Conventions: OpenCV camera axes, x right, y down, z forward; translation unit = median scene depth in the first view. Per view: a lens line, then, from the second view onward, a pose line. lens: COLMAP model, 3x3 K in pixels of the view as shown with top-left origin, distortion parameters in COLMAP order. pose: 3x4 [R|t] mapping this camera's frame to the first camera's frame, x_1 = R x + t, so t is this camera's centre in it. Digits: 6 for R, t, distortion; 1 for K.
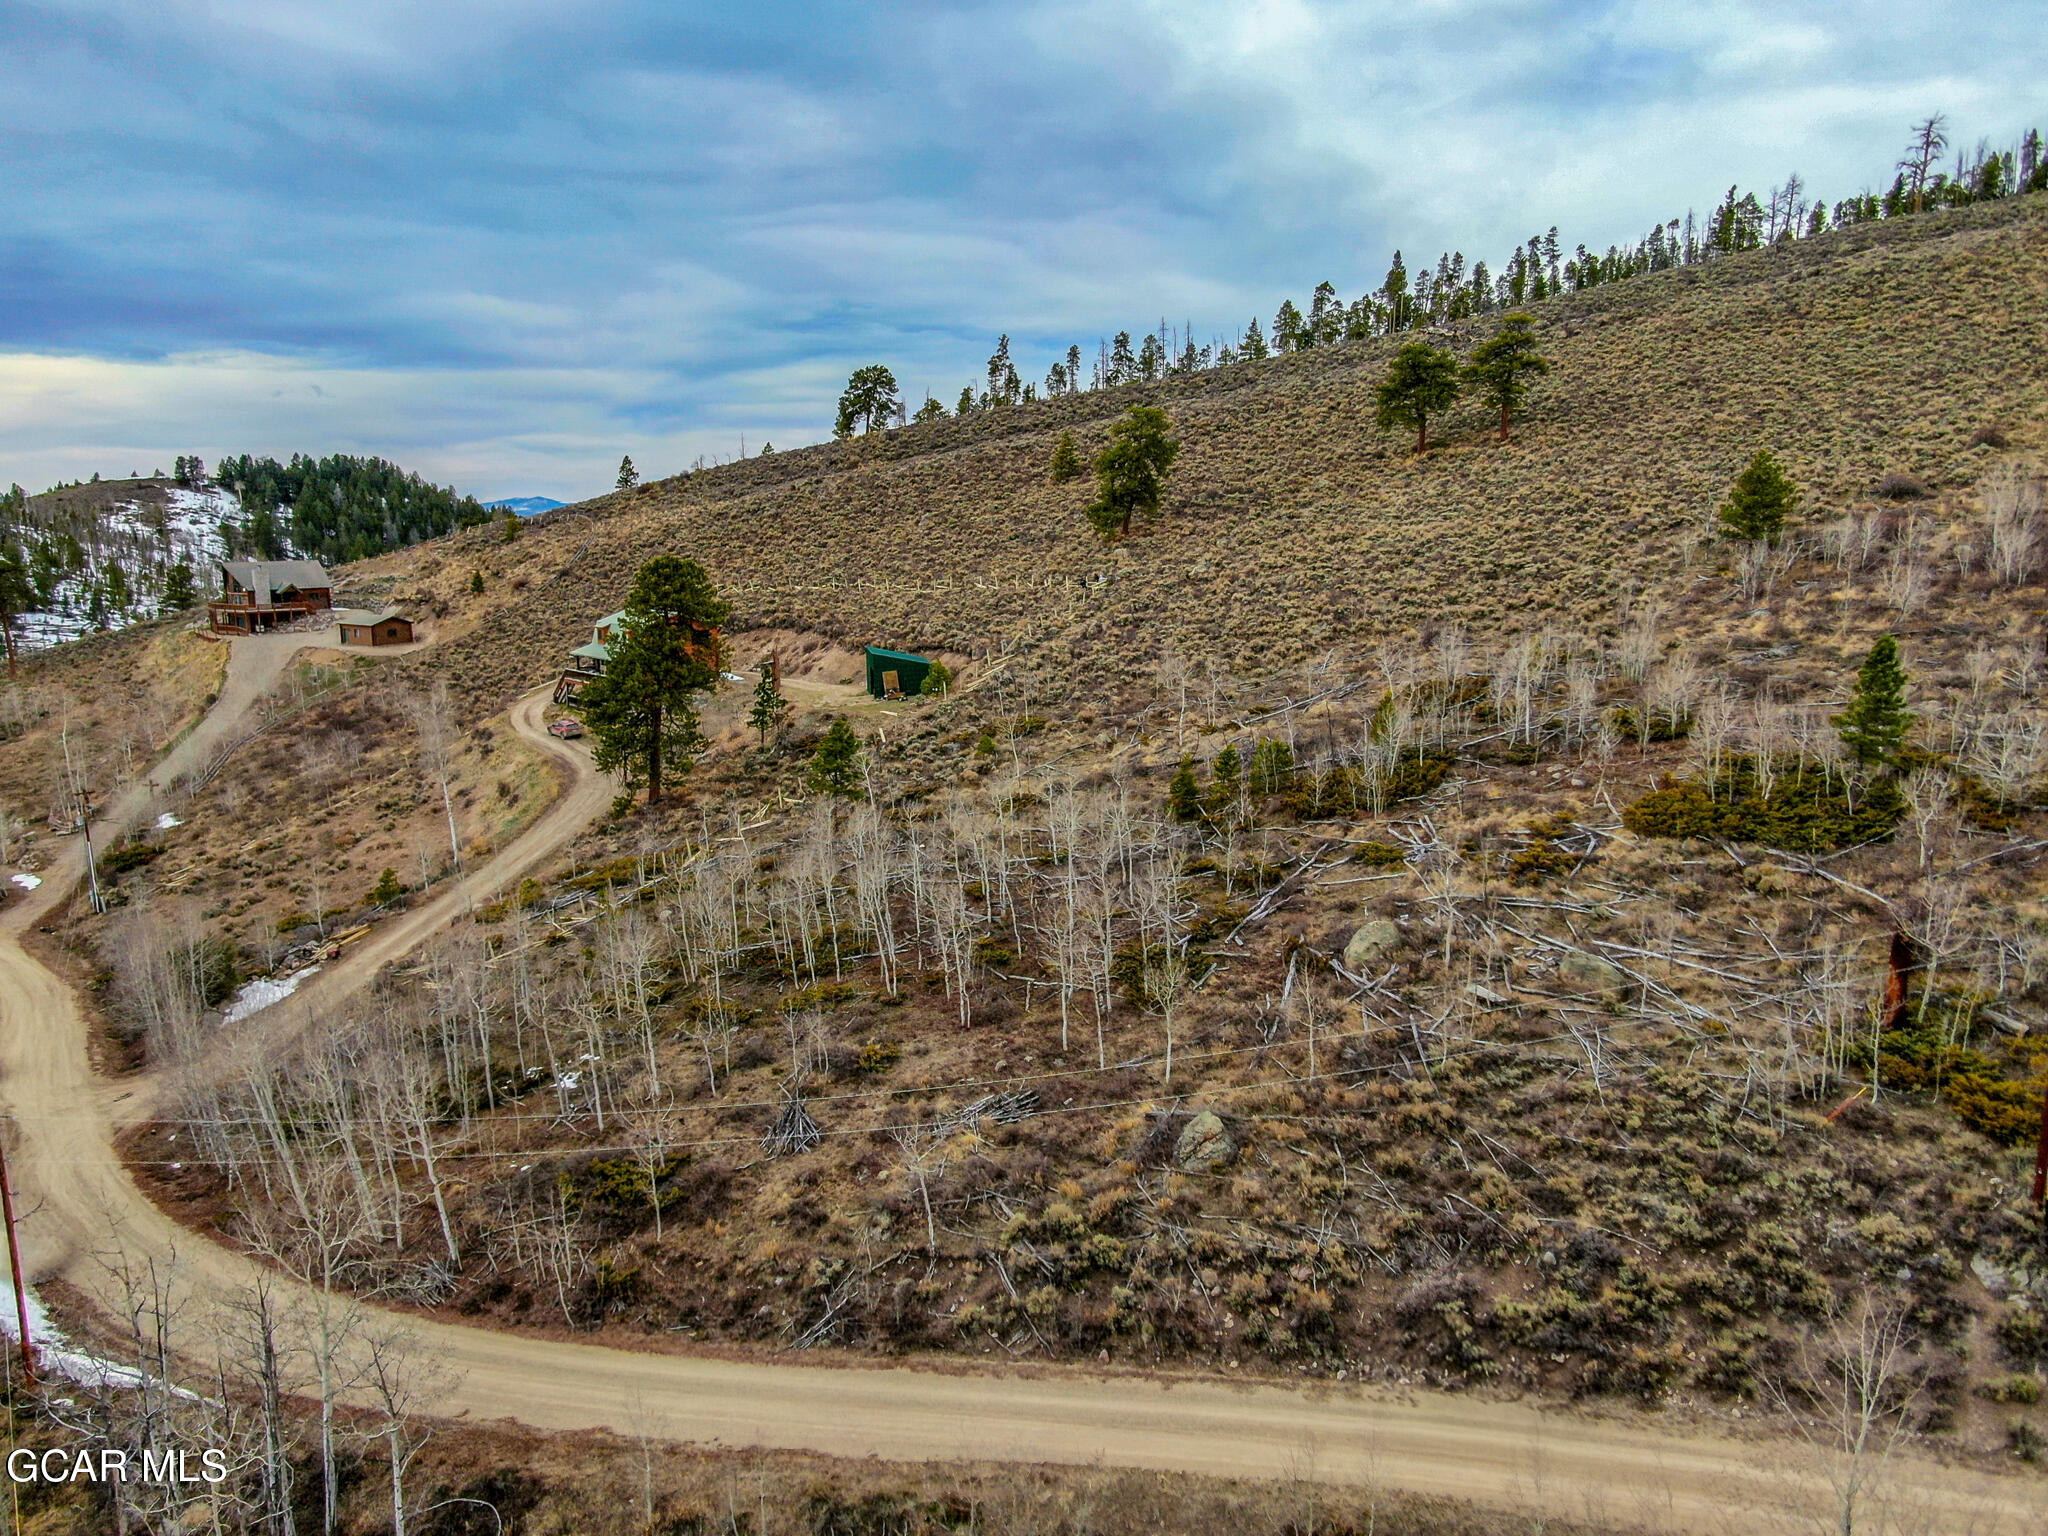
lens RADIAL K [[1480.5, 0, 1029.9], [0, 1480.5, 776.0], [0, 0, 1]] dist [-0.011966, 0.030149]
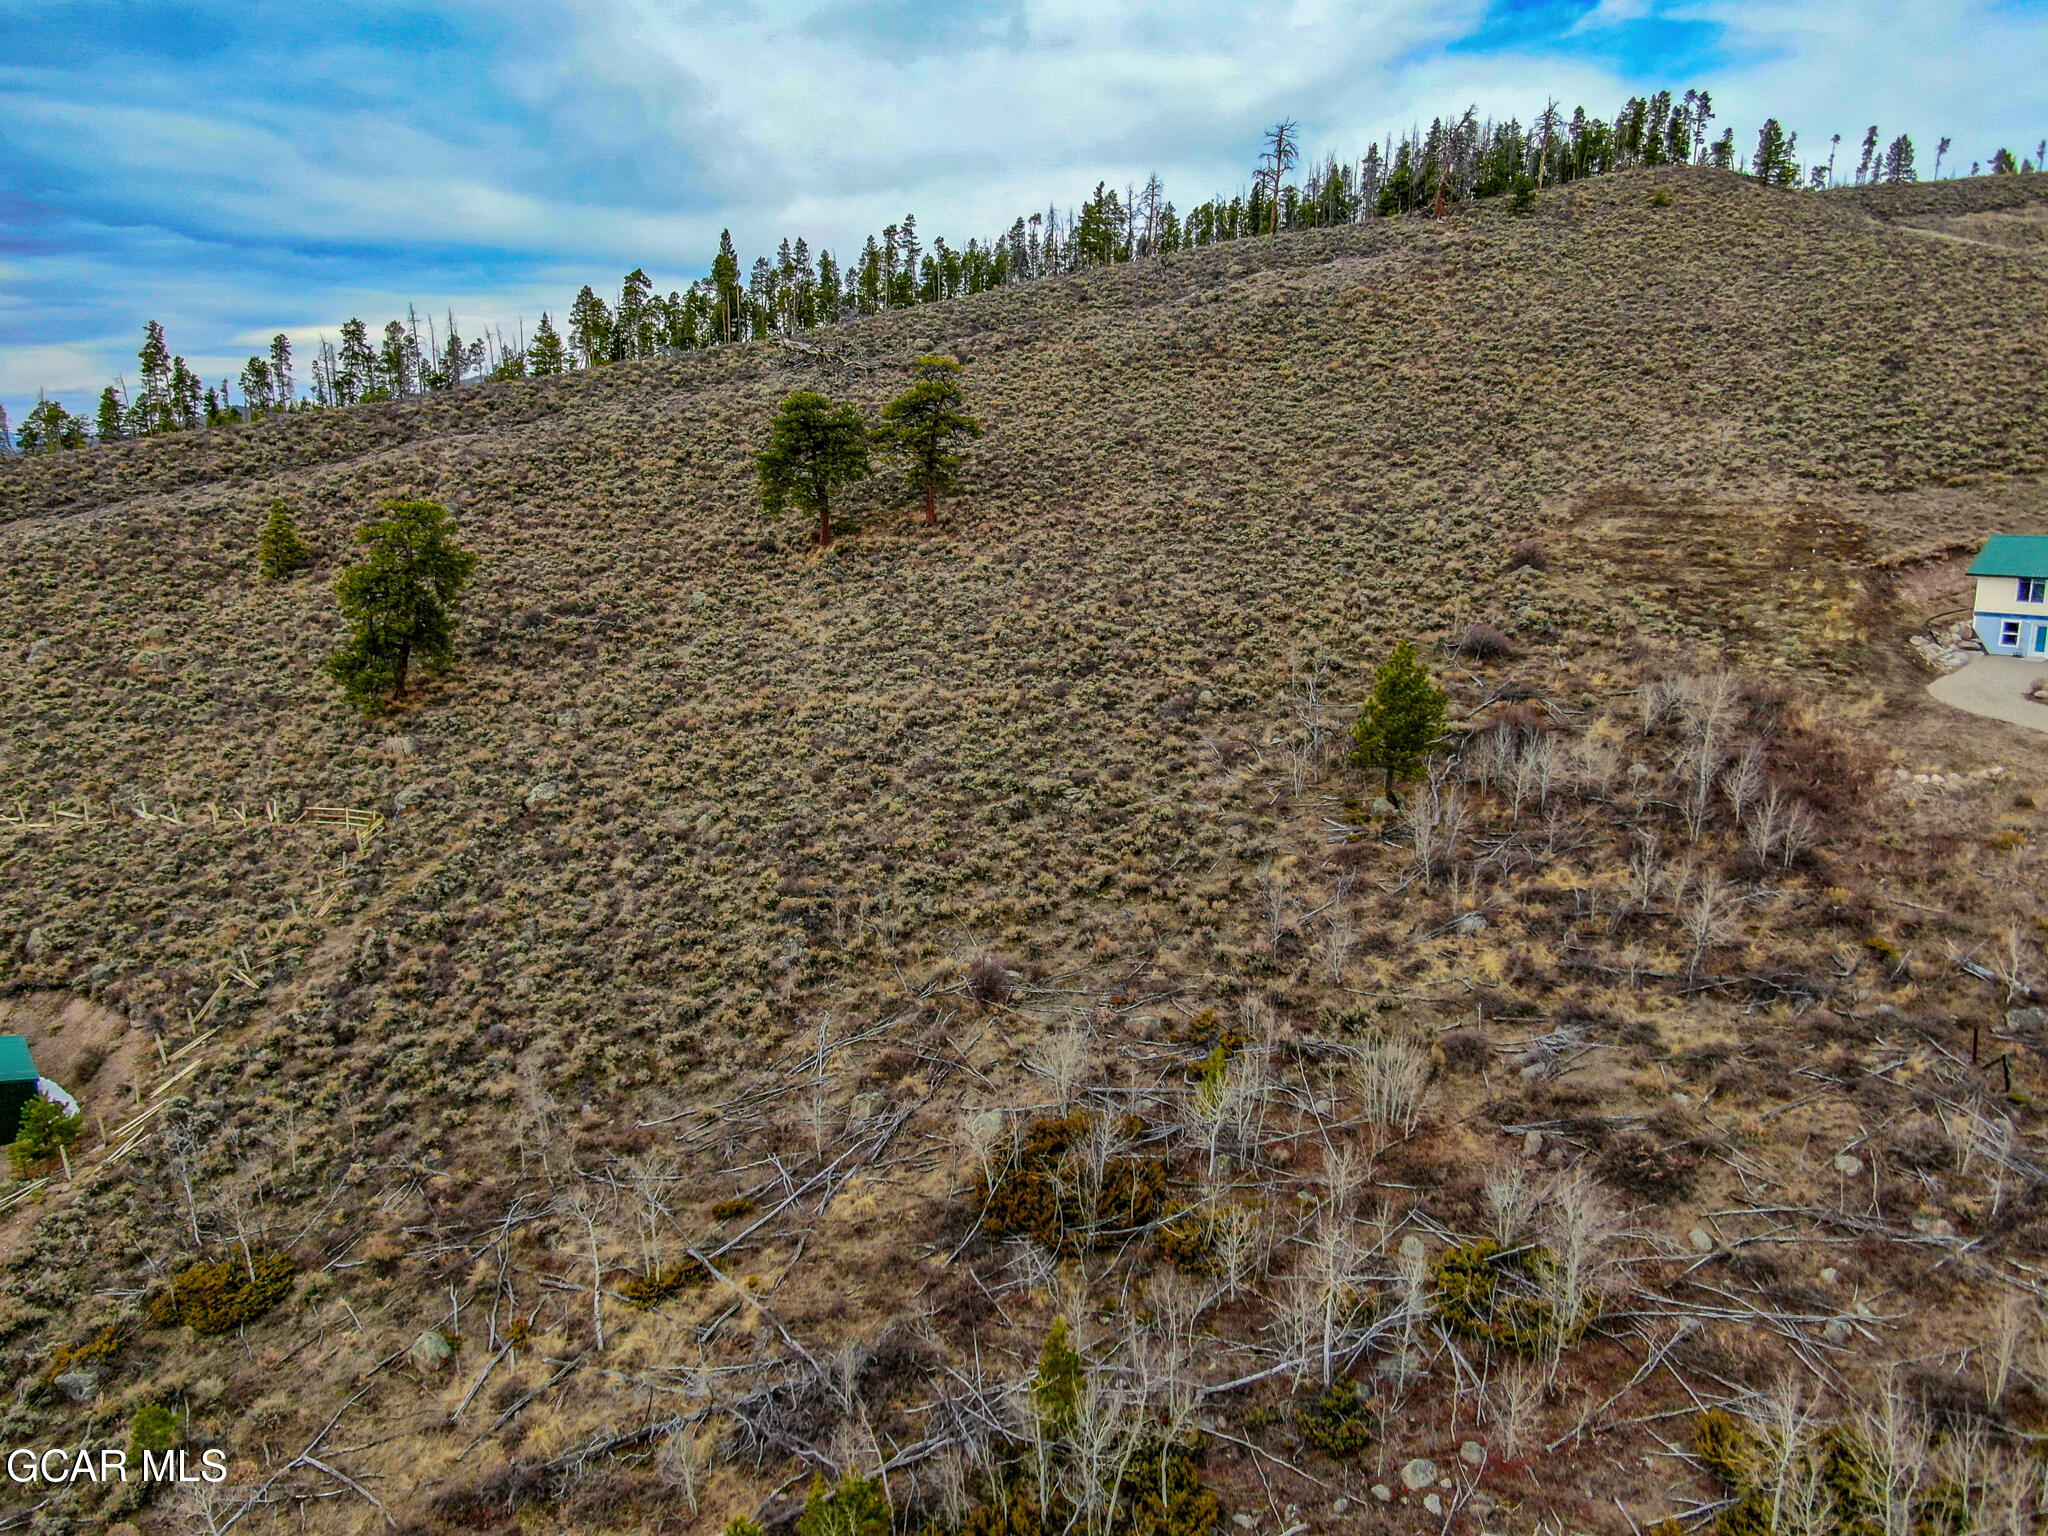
lens RADIAL K [[1480.5, 0, 1027.2], [0, 1480.5, 764.6], [0, 0, 1]] dist [-0.011966, 0.030149]
pose [[0.888944, -0.104238, 0.445996, 0.029024], [0.086748, 0.994451, 0.059521, -0.248411], [-0.449725, -0.014222, 0.893054, 0.520275]]
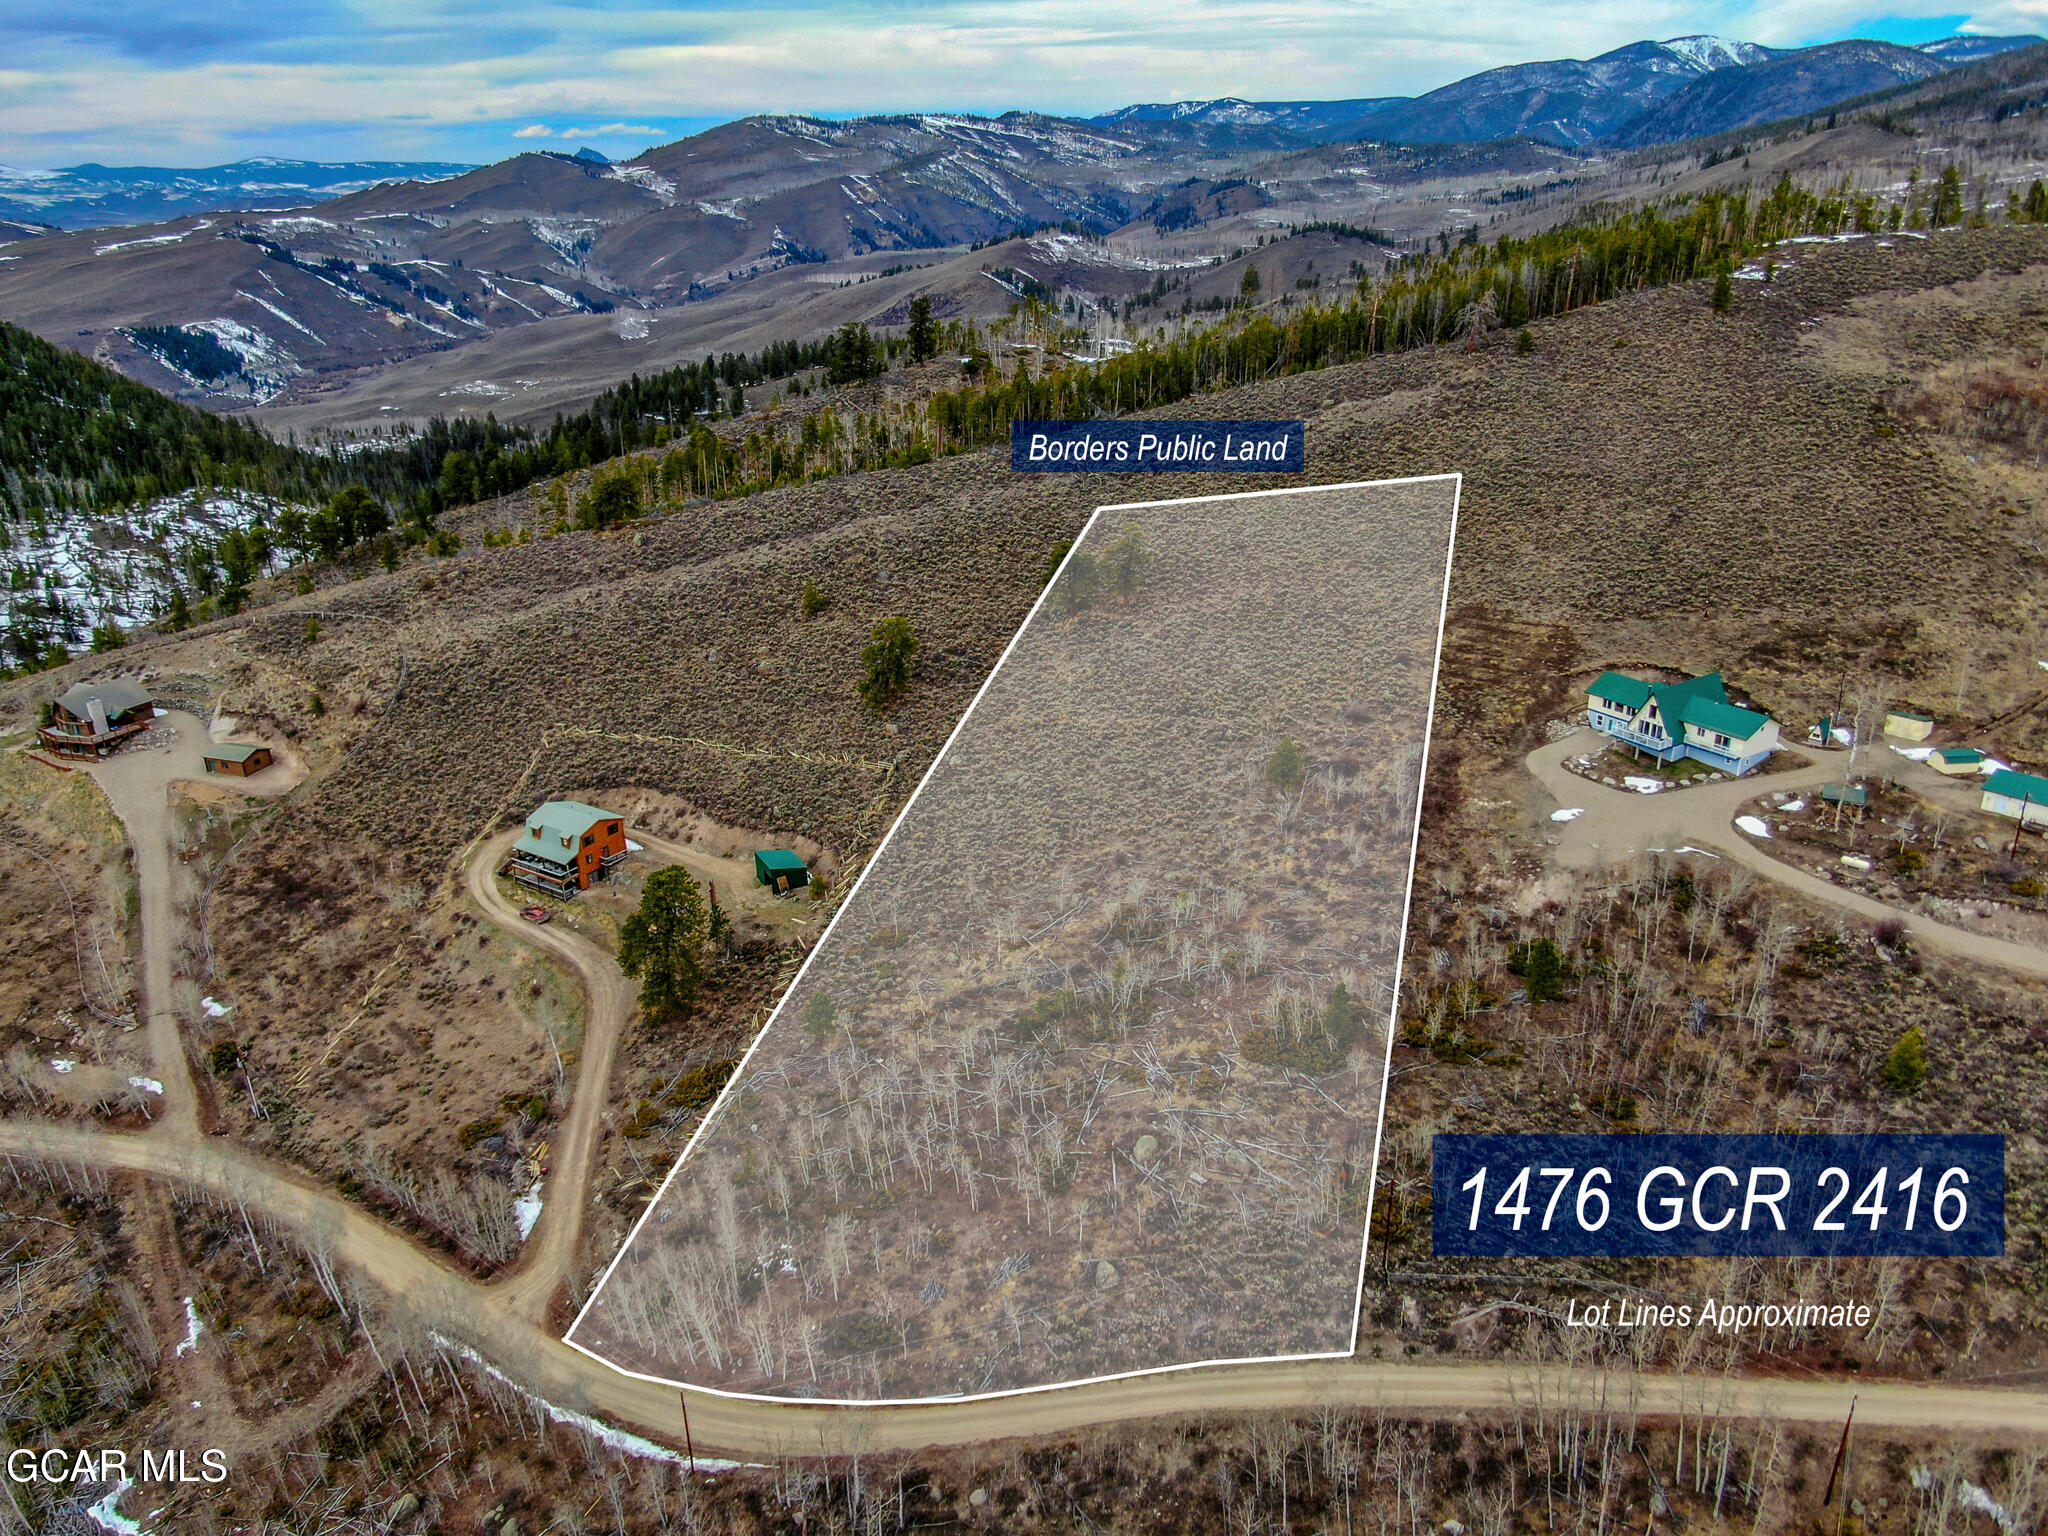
lens RADIAL K [[1480.5, 0, 1030.3], [0, 1480.5, 773.5], [0, 0, 1]] dist [-0.011966, 0.030149]
pose [[0.952978, -0.125187, 0.275972, -0.350268], [0.063360, 0.972867, 0.222521, -0.678486], [-0.296340, -0.194572, 0.935053, -0.688692]]
